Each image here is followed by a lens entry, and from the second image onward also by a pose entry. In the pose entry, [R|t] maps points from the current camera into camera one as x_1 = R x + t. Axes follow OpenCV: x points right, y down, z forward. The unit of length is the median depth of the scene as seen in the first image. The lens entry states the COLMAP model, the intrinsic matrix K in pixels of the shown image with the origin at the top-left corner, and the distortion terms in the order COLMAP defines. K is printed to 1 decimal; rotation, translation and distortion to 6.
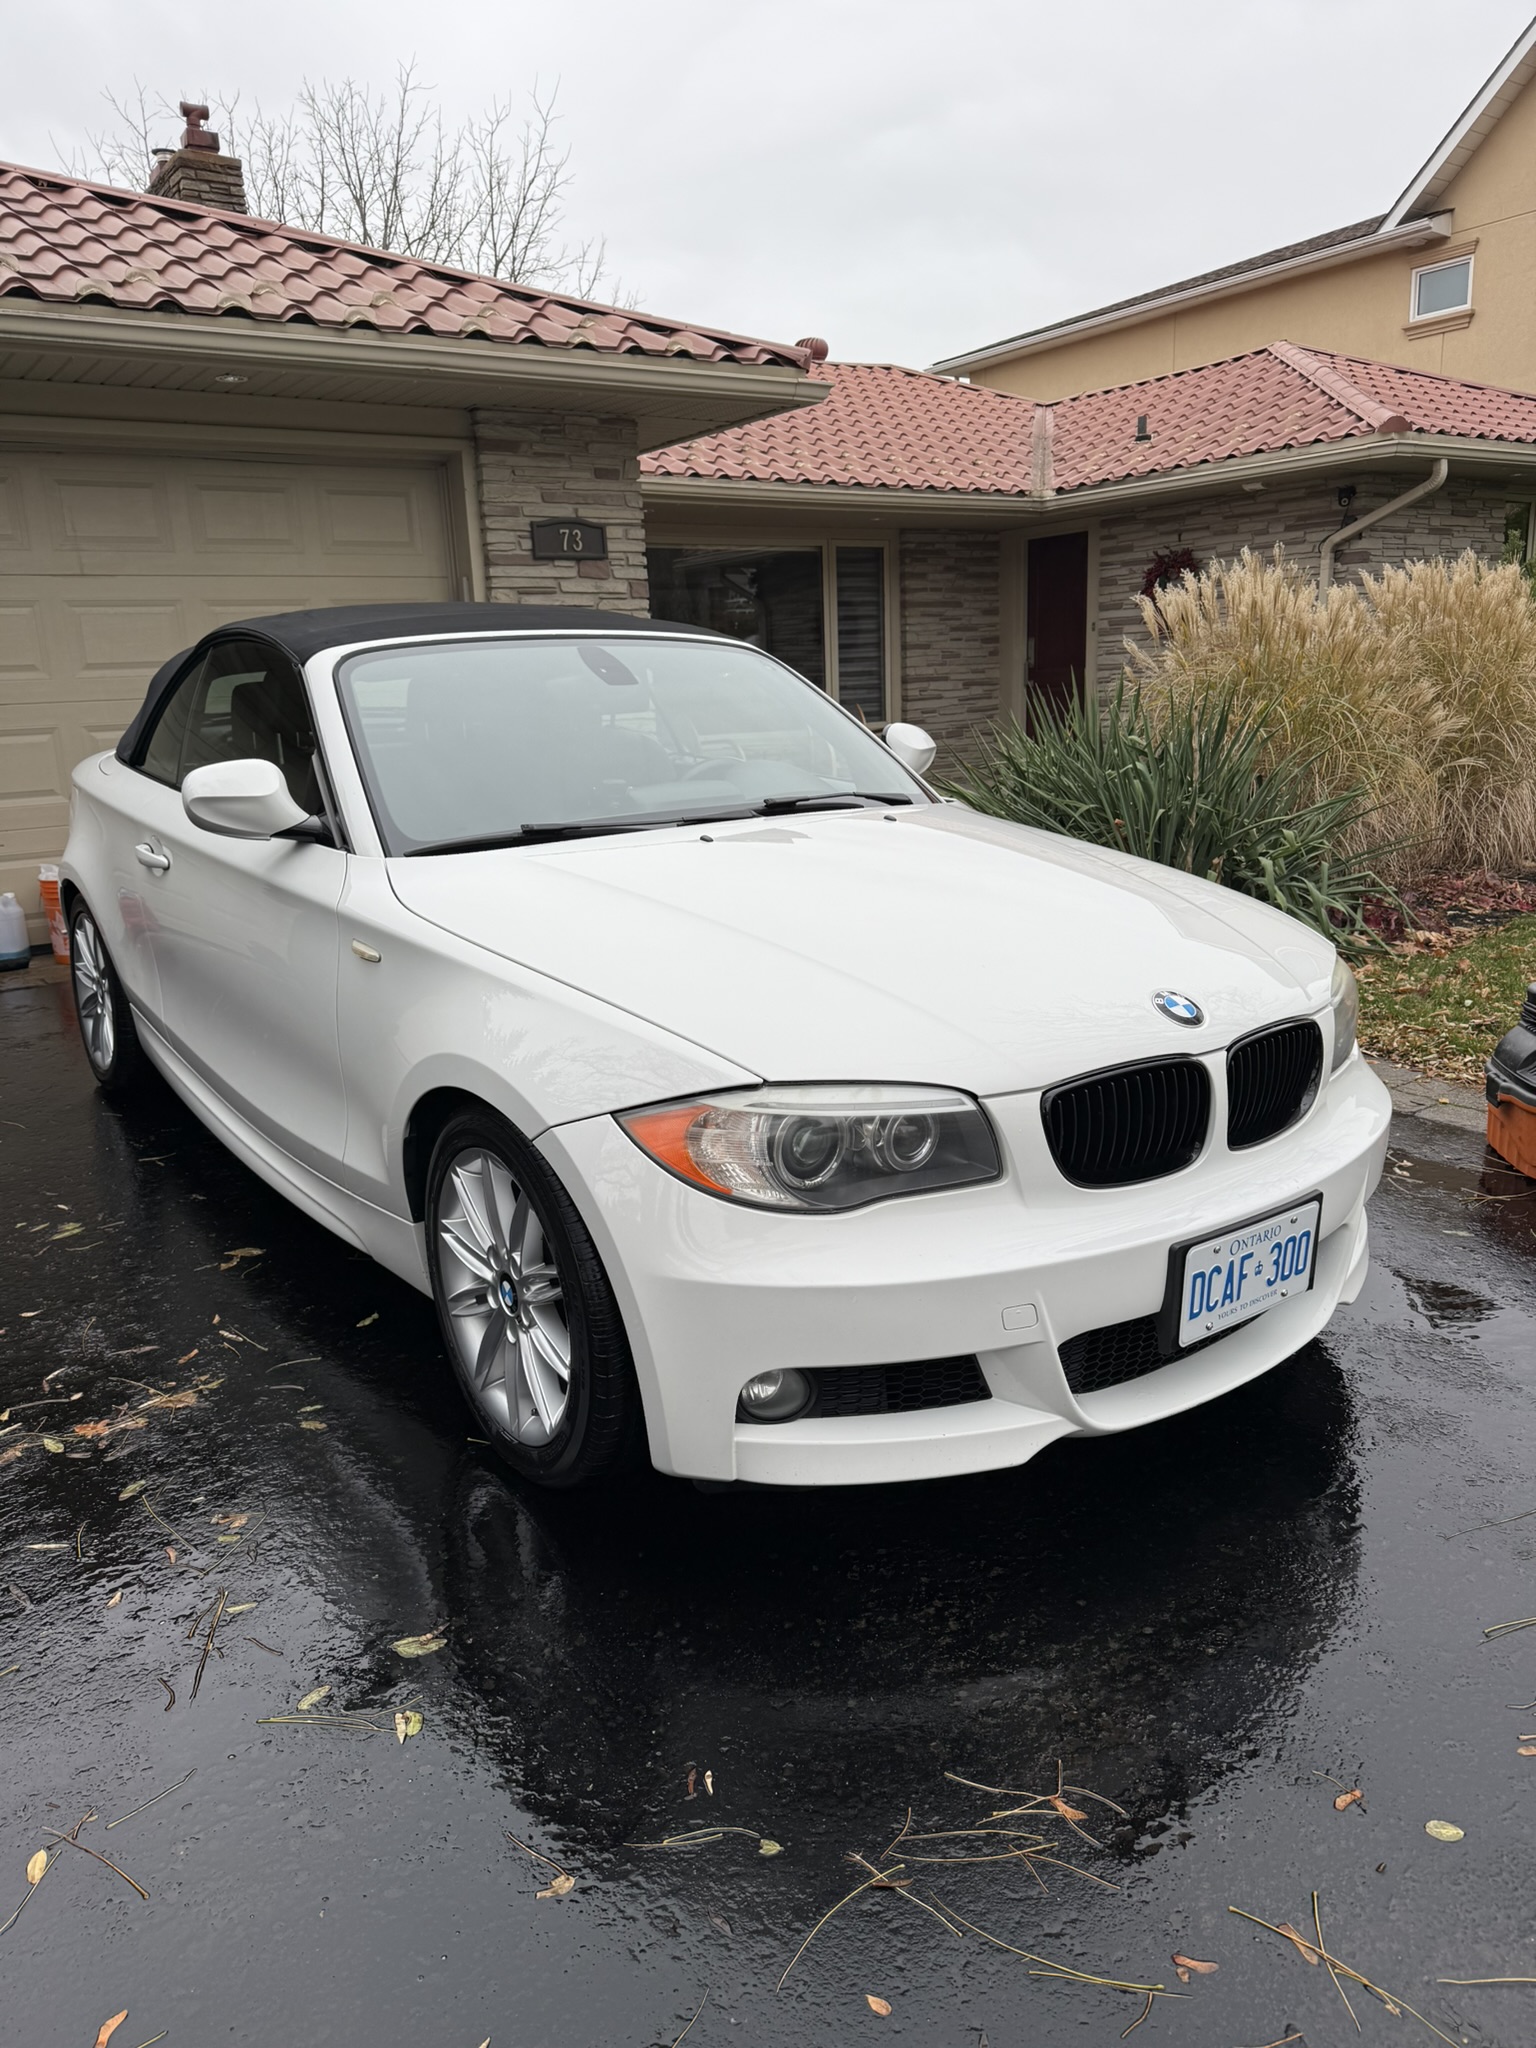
lens RADIAL K [[1449.1, 0, 769.1], [0, 1449.1, 1022.6], [0, 0, 1]] dist [0.035620, -0.033405]
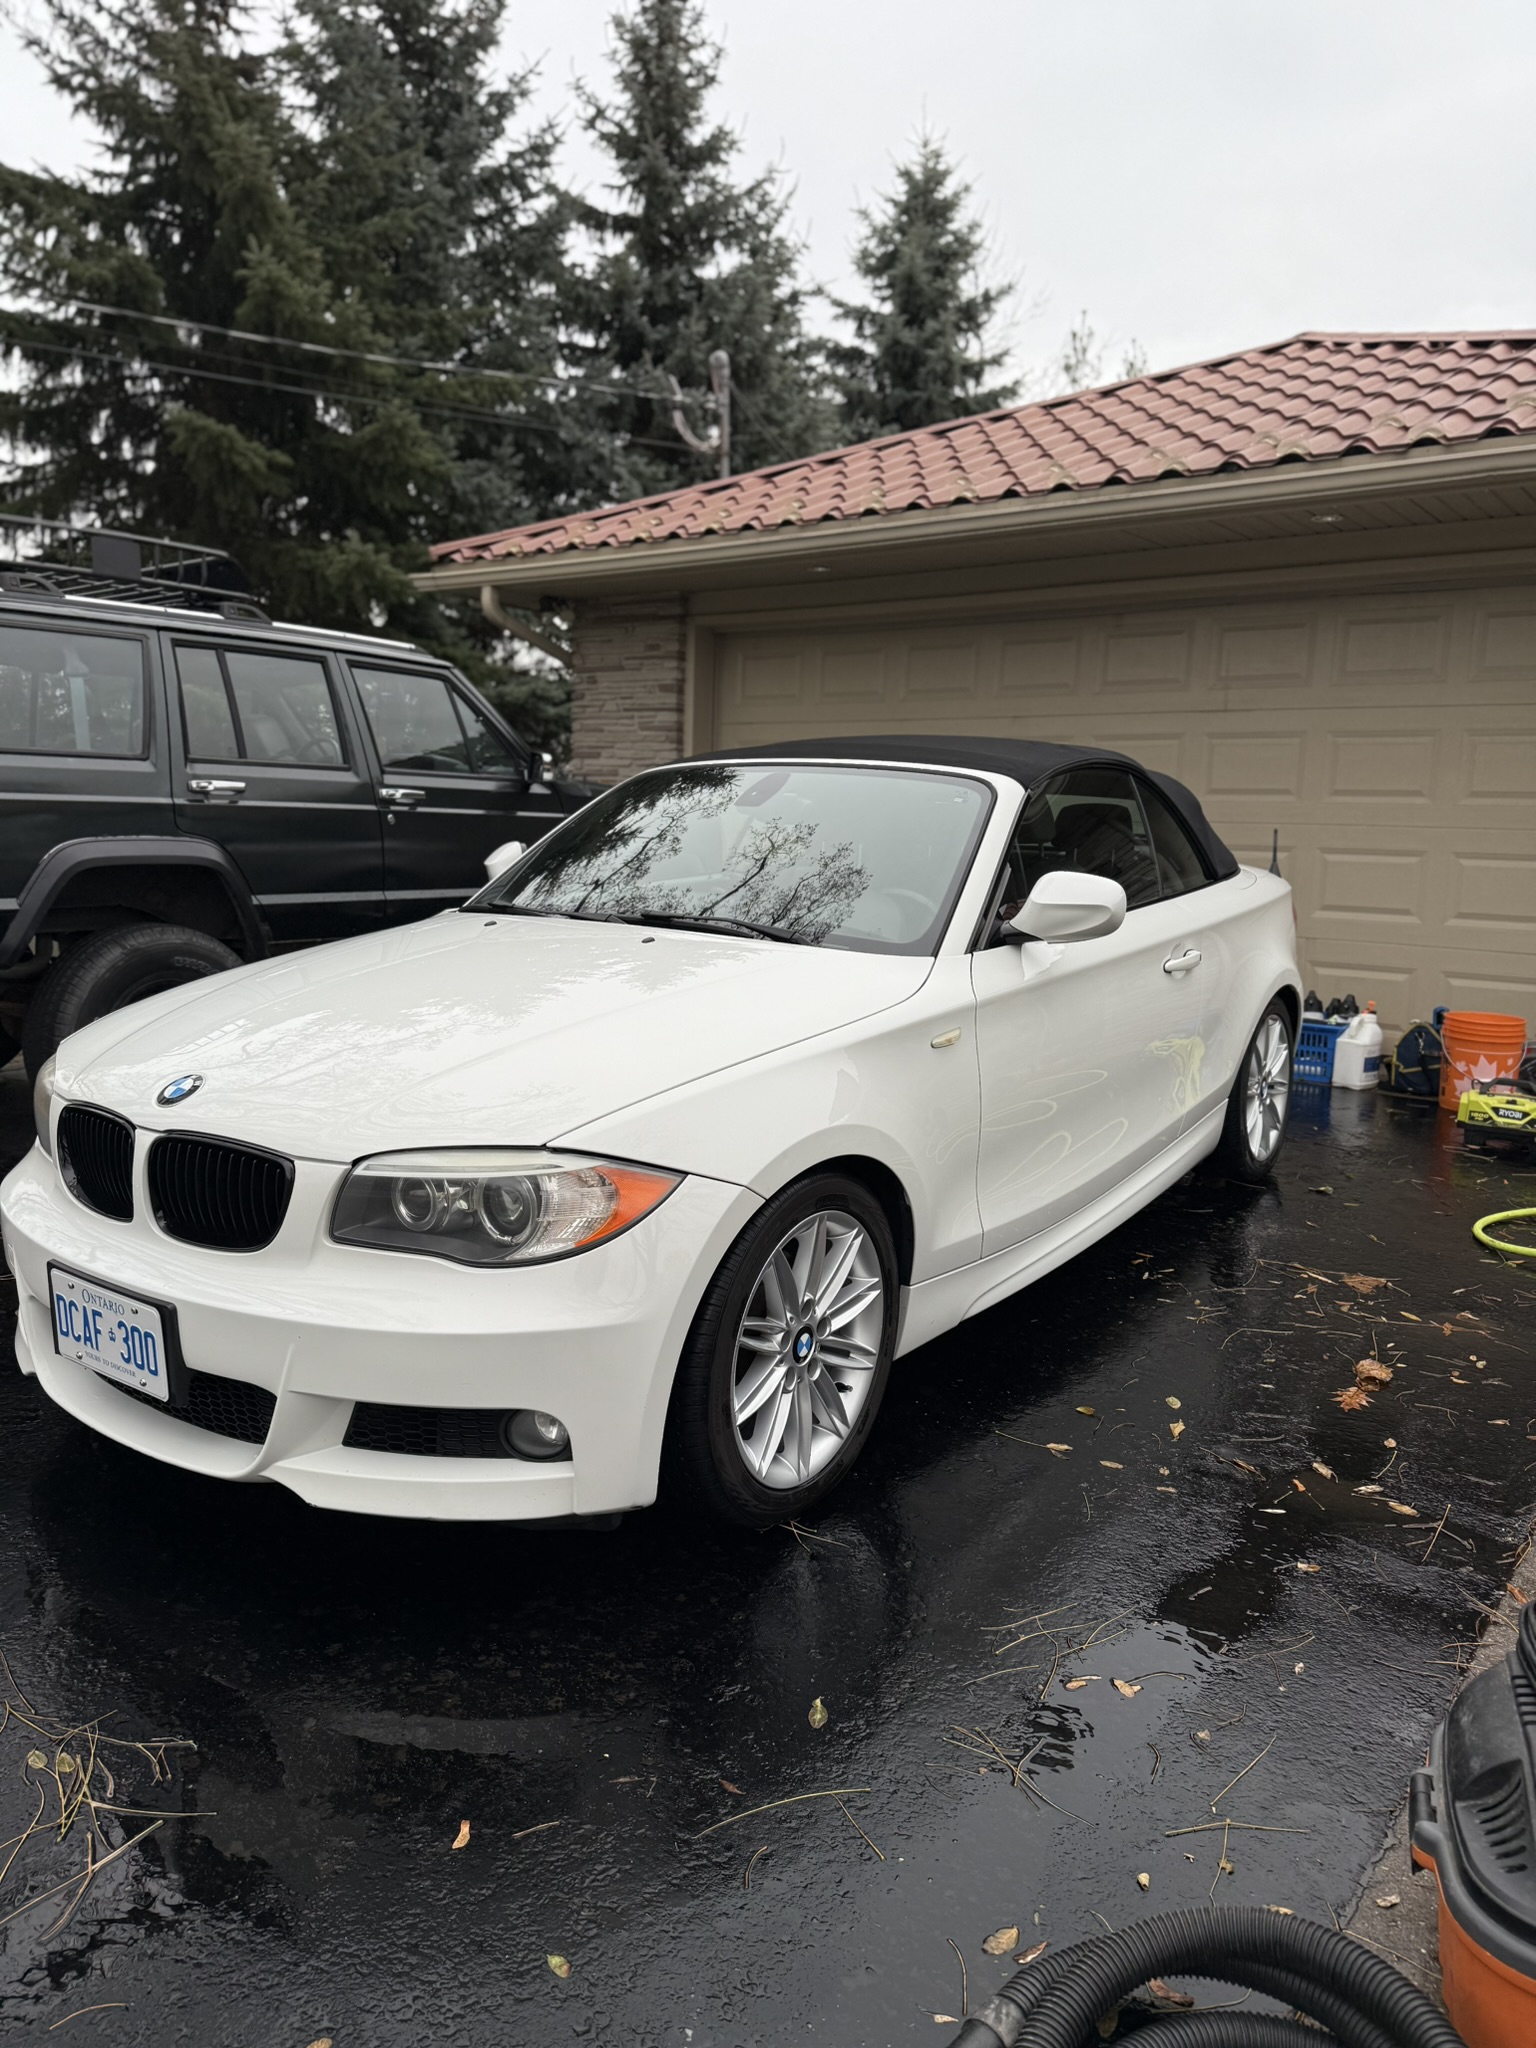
lens RADIAL K [[1452.3, 0, 776.3], [0, 1452.3, 1025.5], [0, 0, 1]] dist [0.023442, -0.018361]
pose [[0.349393, 0.181160, -0.919296, 0.547160], [-0.257292, 0.961965, 0.091781, -0.102917], [0.900958, 0.204460, 0.382714, 0.364827]]
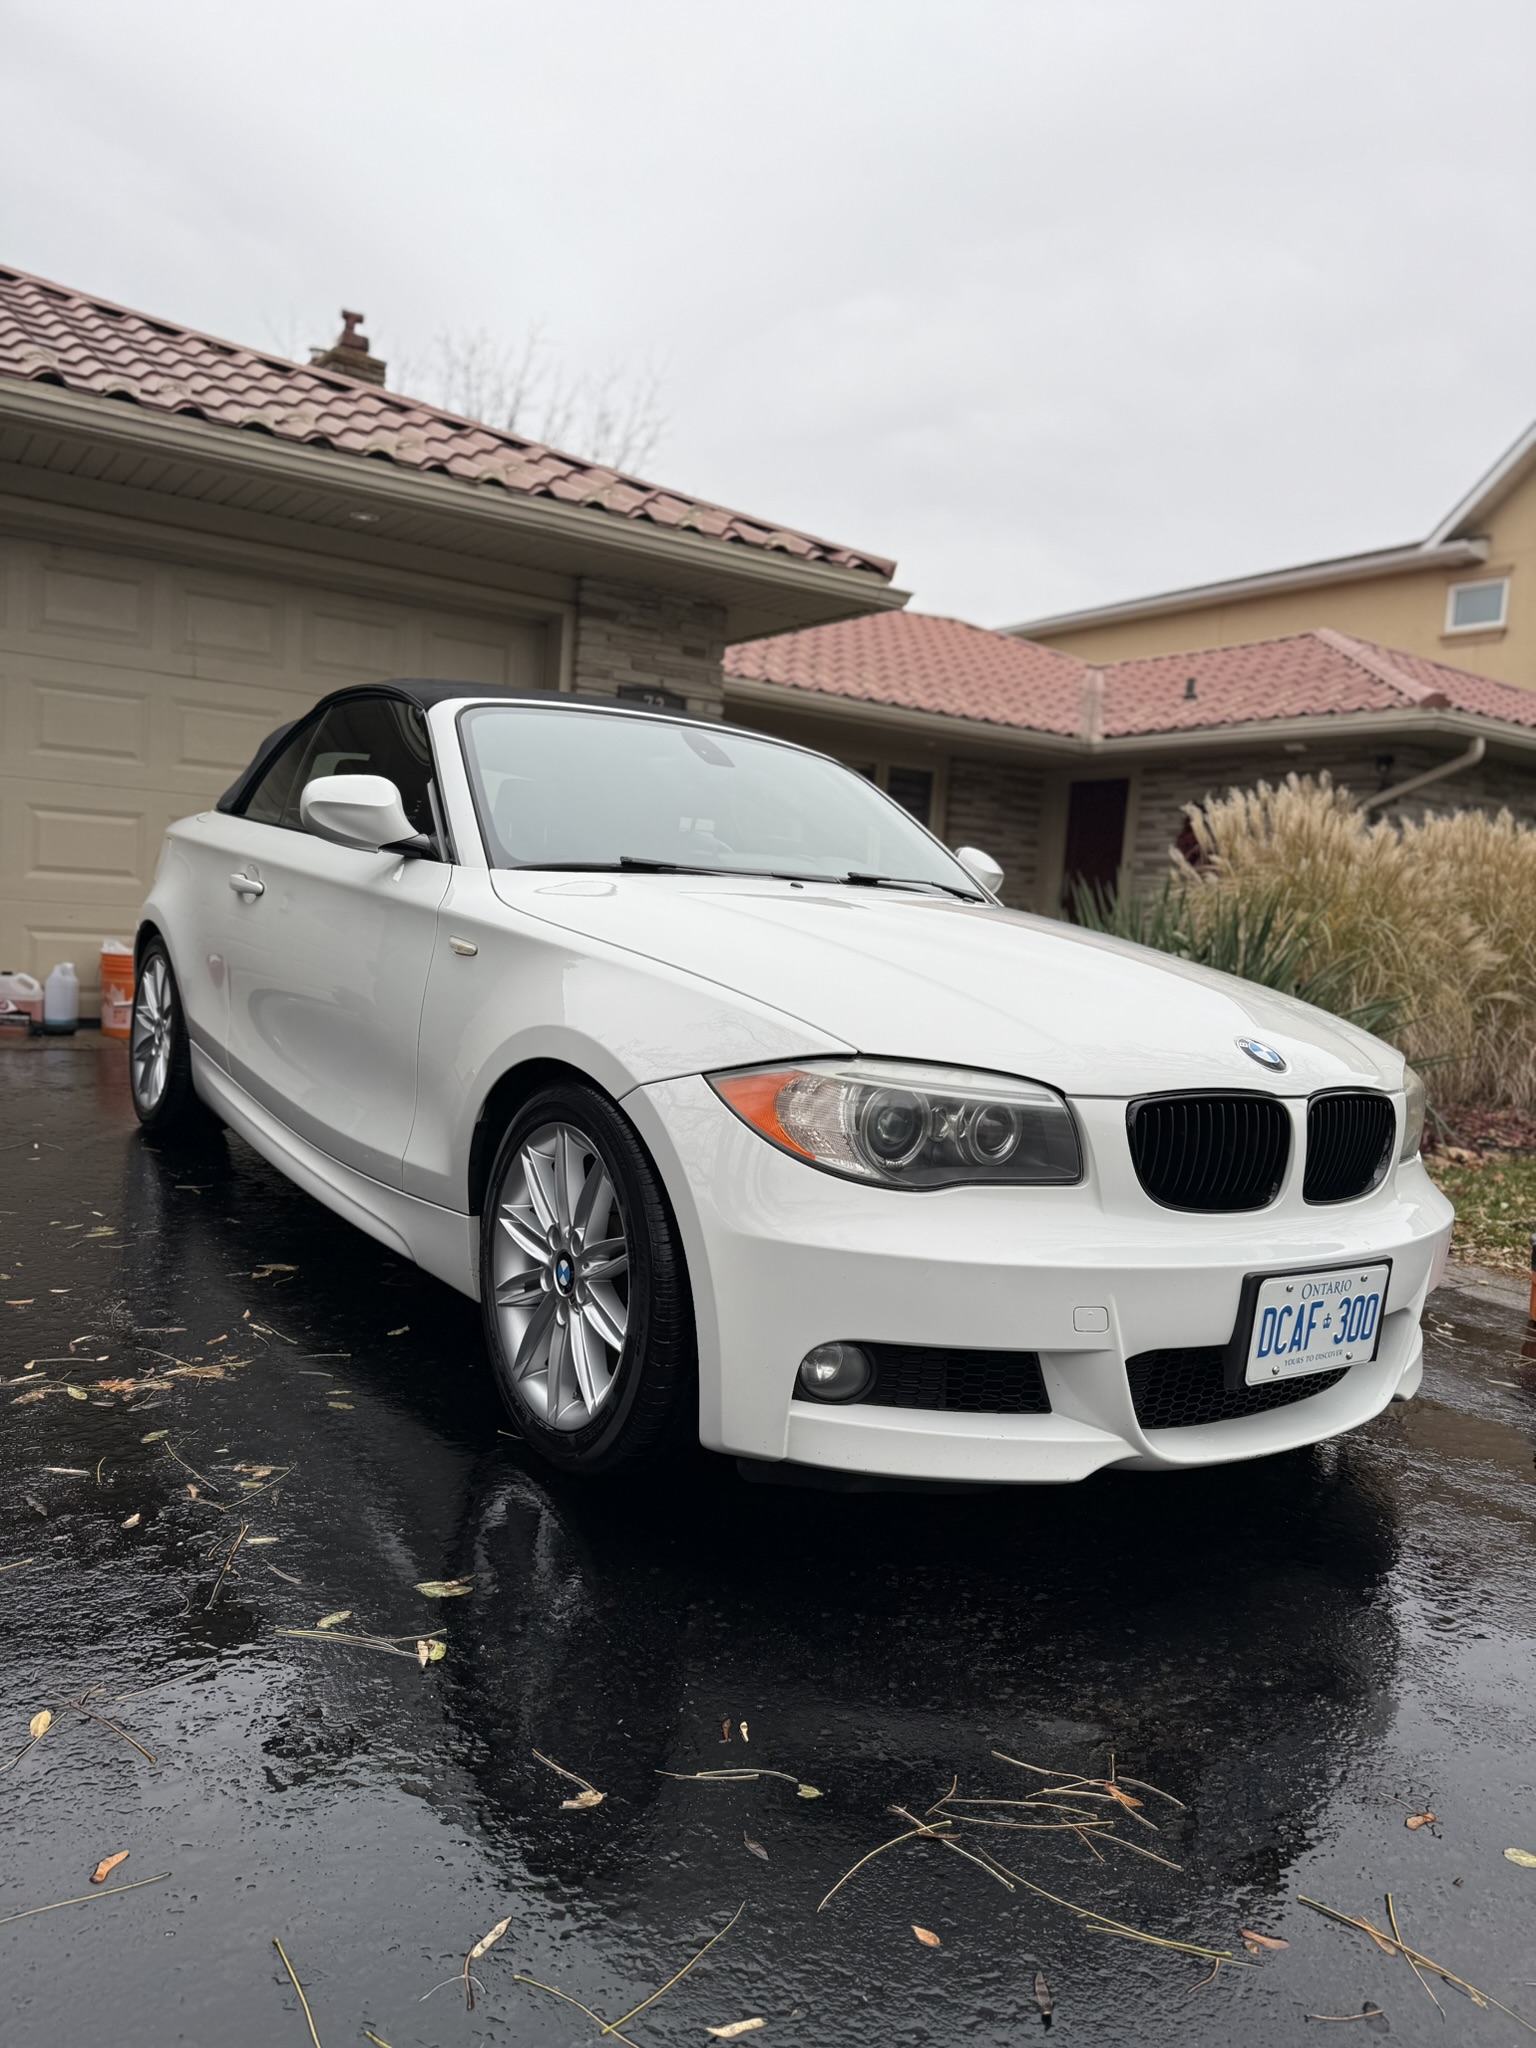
lens RADIAL K [[1442.6, 0, 759.6], [0, 1442.6, 1025.5], [0, 0, 1]] dist [0.047080, -0.049436]
pose [[0.993497, 0.112541, -0.017247, -0.019655], [-0.113855, 0.981906, -0.151321, 0.062136], [-0.000095, 0.152301, 0.988334, -0.002353]]
